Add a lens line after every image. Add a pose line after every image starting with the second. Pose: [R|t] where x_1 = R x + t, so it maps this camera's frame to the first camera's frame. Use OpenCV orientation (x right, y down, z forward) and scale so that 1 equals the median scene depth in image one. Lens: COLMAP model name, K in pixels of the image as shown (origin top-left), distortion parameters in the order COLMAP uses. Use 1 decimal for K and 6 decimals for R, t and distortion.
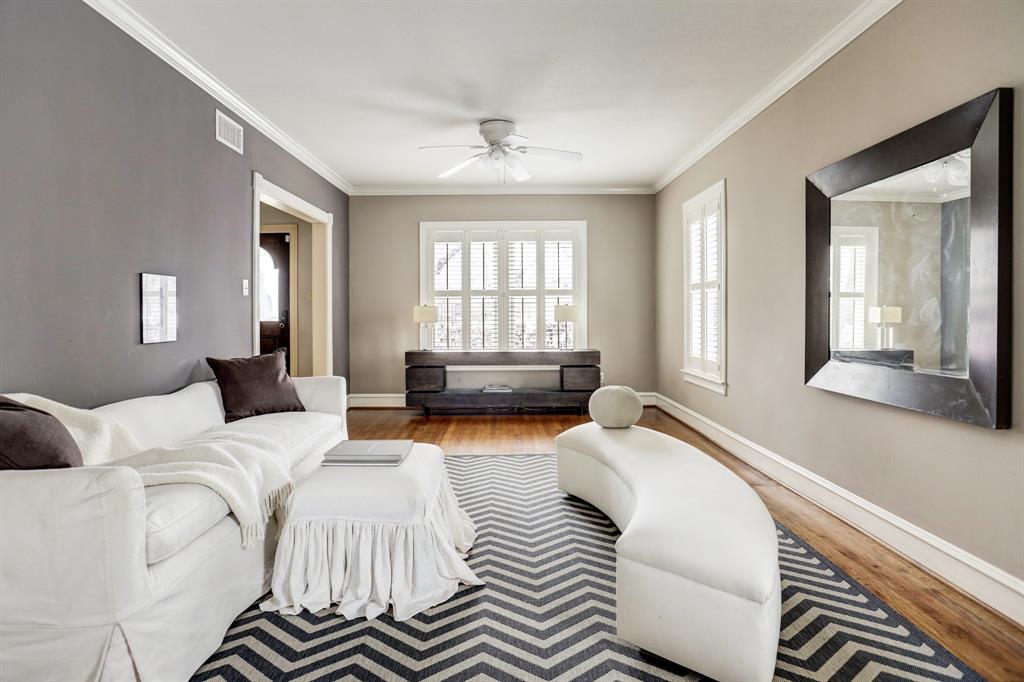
lens RADIAL K [[549.3, 0, 511.0], [0, 549.3, 318.4], [0, 0, 1]] dist [-0.021294, -0.000002]
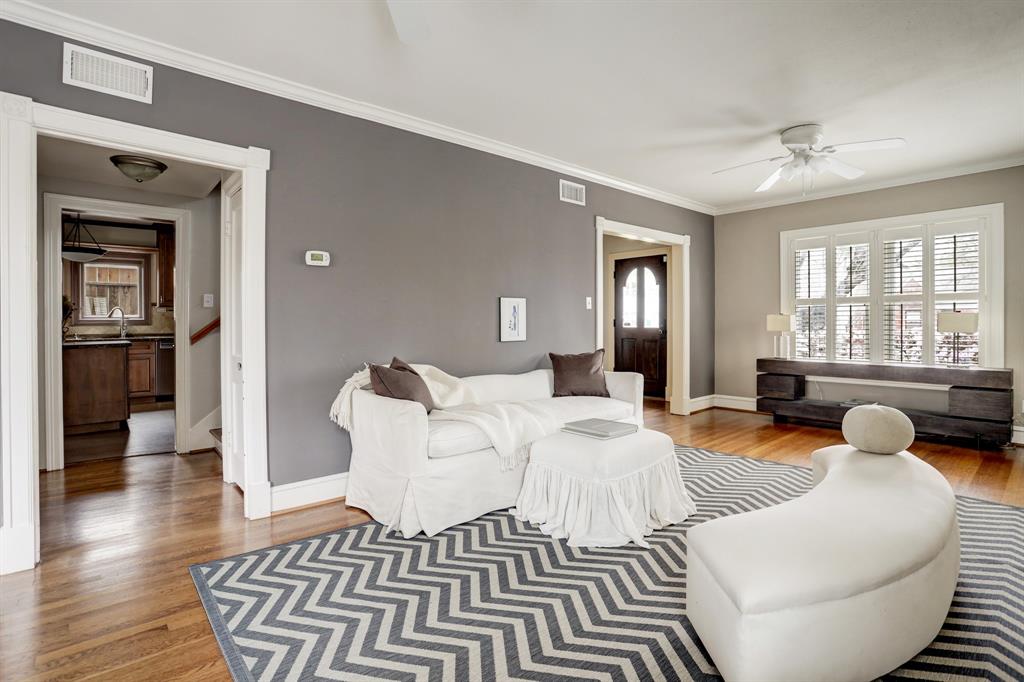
lens RADIAL K [[515.2, 0, 512.0], [0, 515.2, 329.0], [0, 0, 1]] dist [-0.079570, 0.039172]
pose [[0.651930, 0.012719, -0.758173, 0.246900], [-0.006325, 0.999916, 0.011336, -0.003683], [0.758253, -0.002594, 0.651955, 0.018473]]
